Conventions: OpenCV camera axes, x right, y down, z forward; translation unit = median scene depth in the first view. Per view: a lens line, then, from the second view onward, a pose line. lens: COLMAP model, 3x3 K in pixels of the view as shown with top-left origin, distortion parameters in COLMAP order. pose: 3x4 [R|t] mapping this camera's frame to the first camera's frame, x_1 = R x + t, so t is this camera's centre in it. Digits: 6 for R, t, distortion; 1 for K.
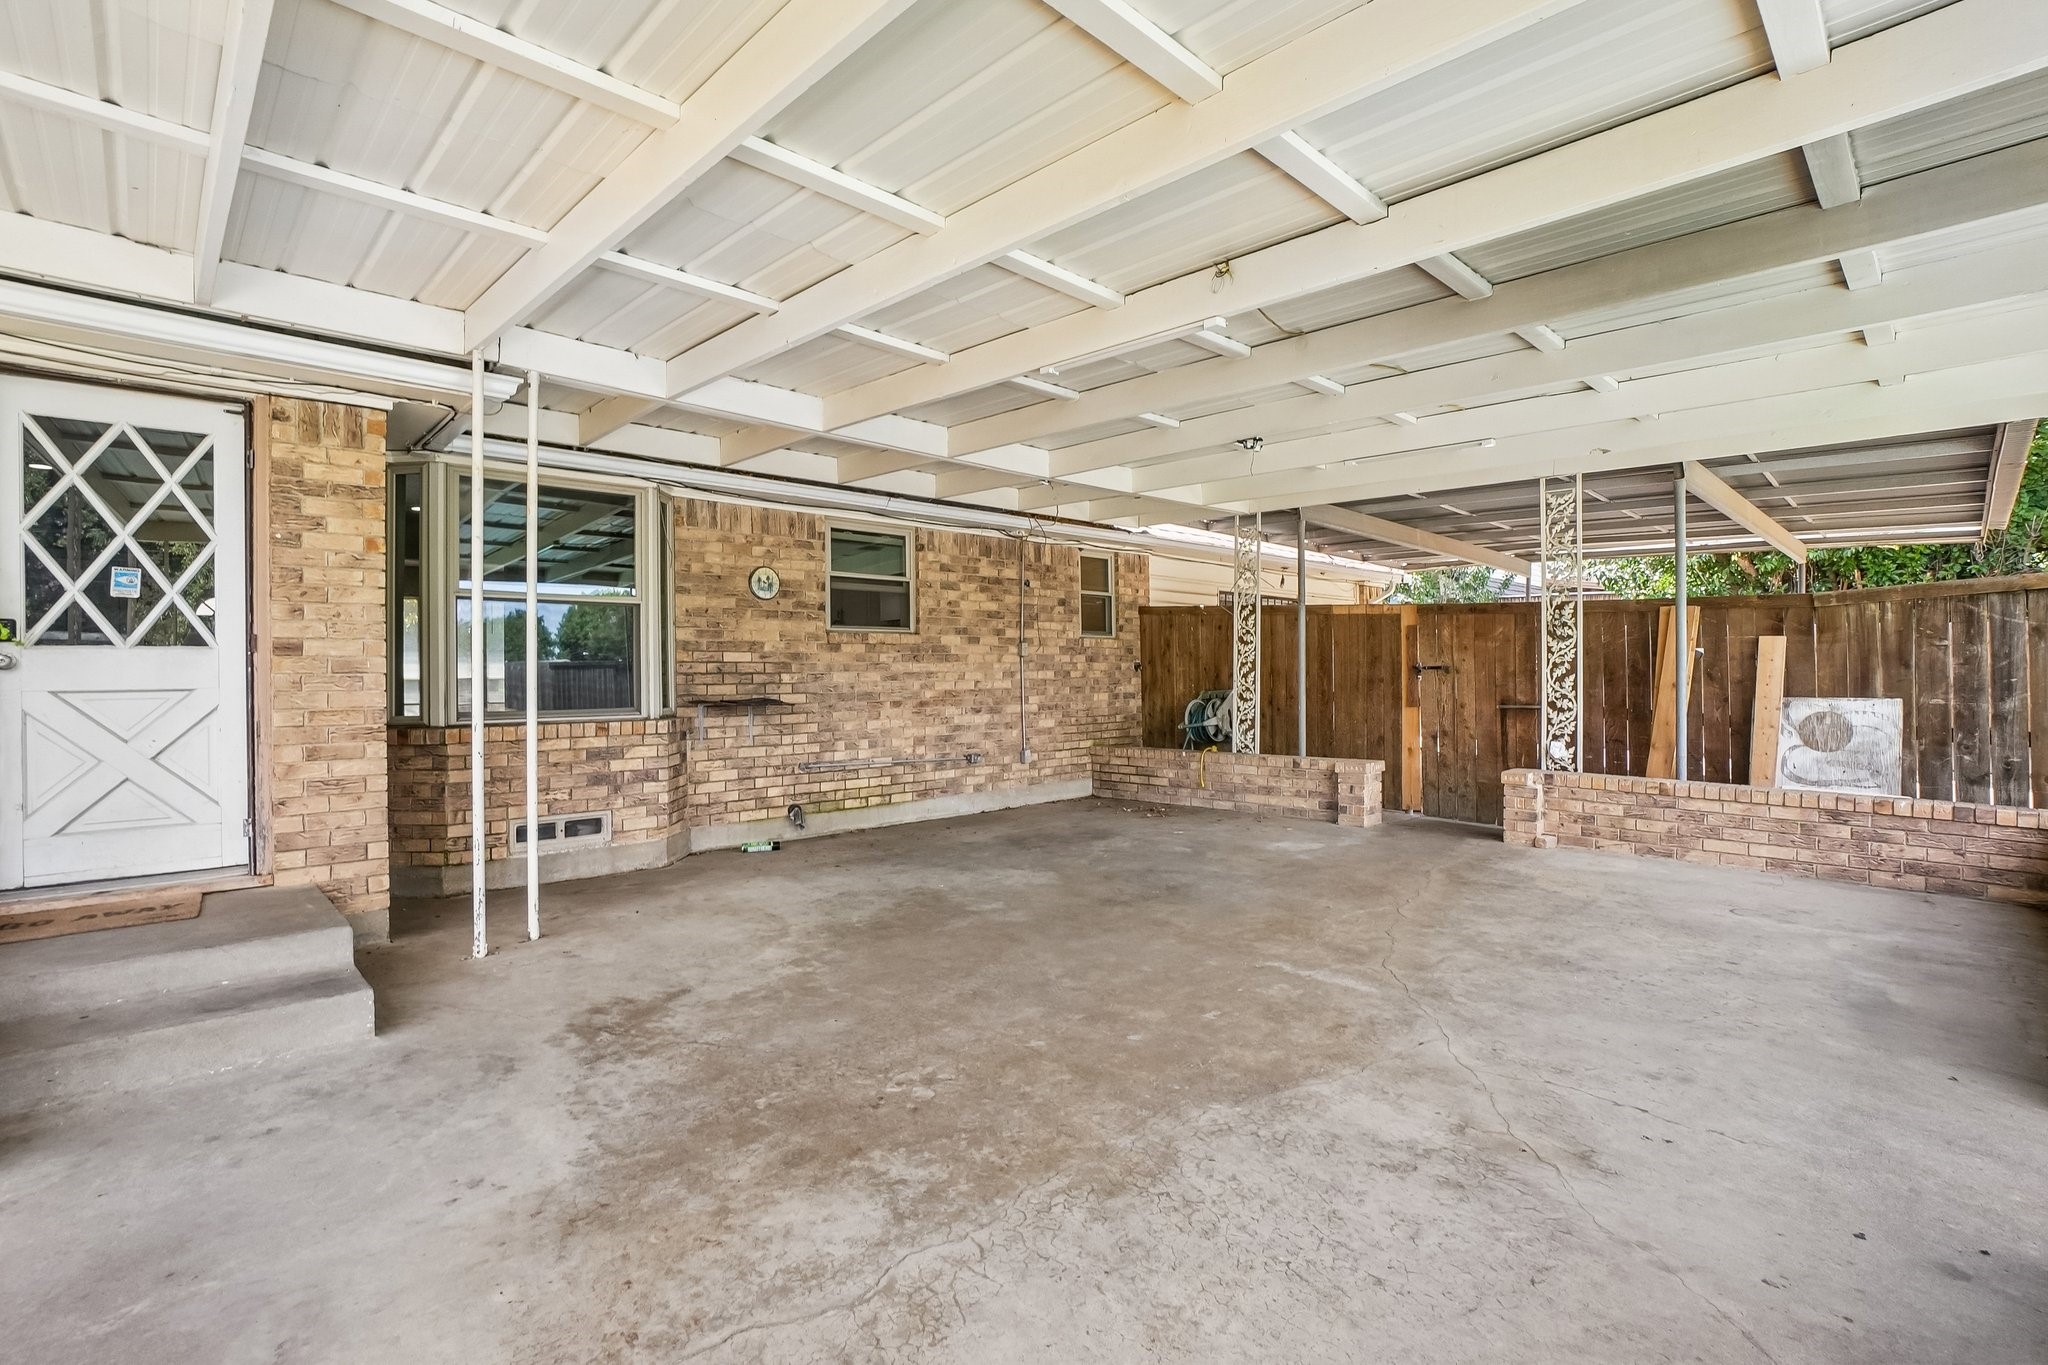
lens RADIAL K [[919.0, 0, 998.3], [0, 919.0, 677.5], [0, 0, 1]] dist [-0.058681, 0.016015]
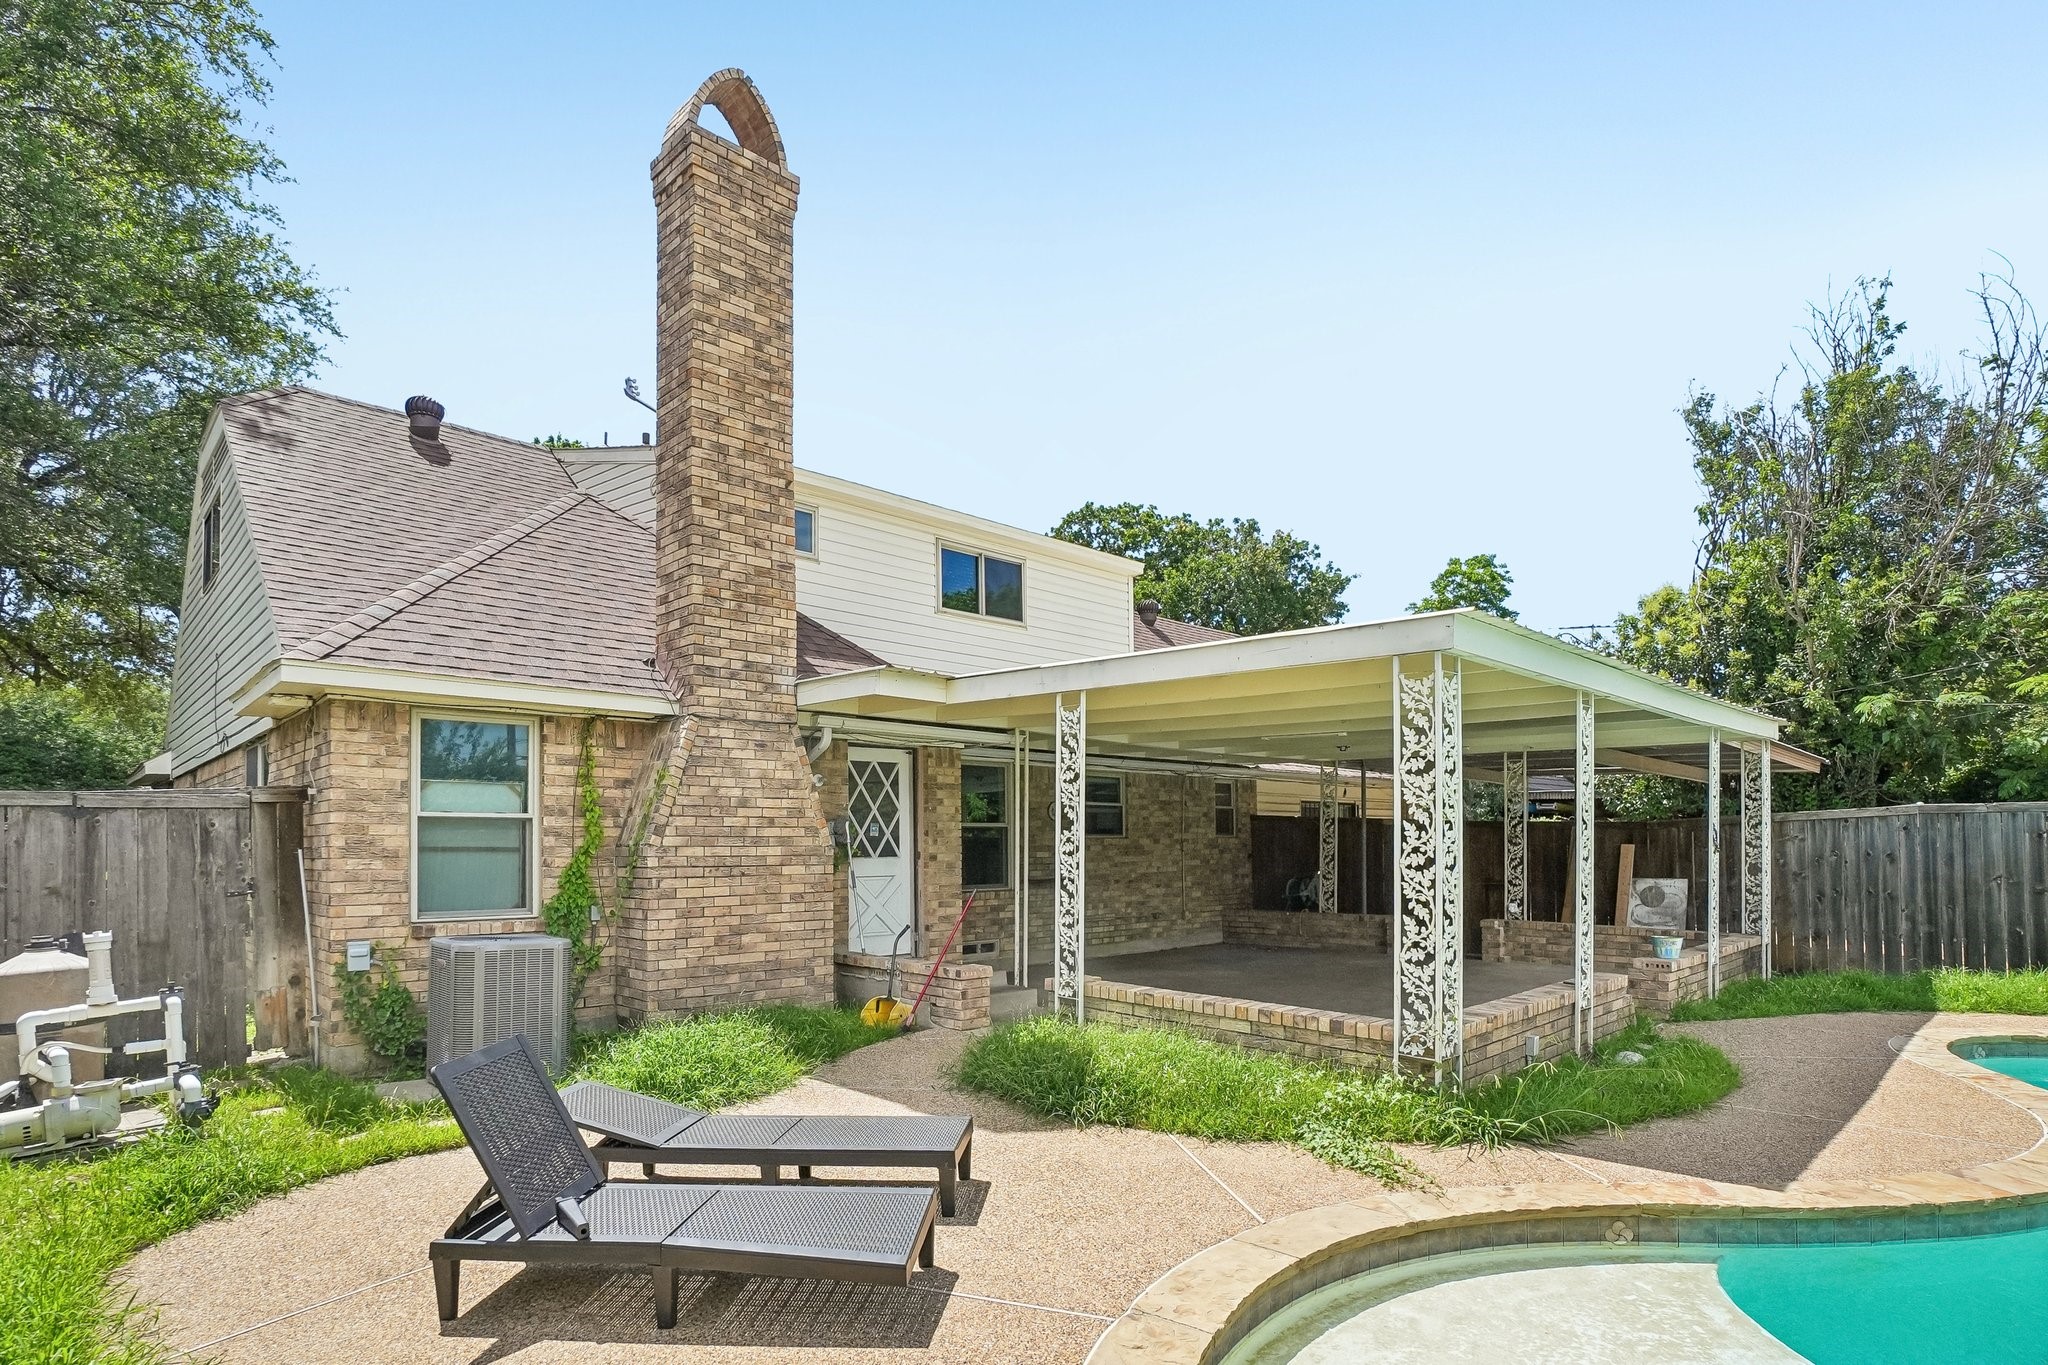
lens RADIAL K [[1020.3, 0, 1034.9], [0, 1020.3, 846.0], [0, 0, 1]] dist [-0.003087, -0.000237]
pose [[0.999656, 0.000323, 0.026223, -0.297056], [-0.000163, 0.999981, -0.006109, -0.022823], [-0.026225, 0.006103, 0.999637, -0.788654]]
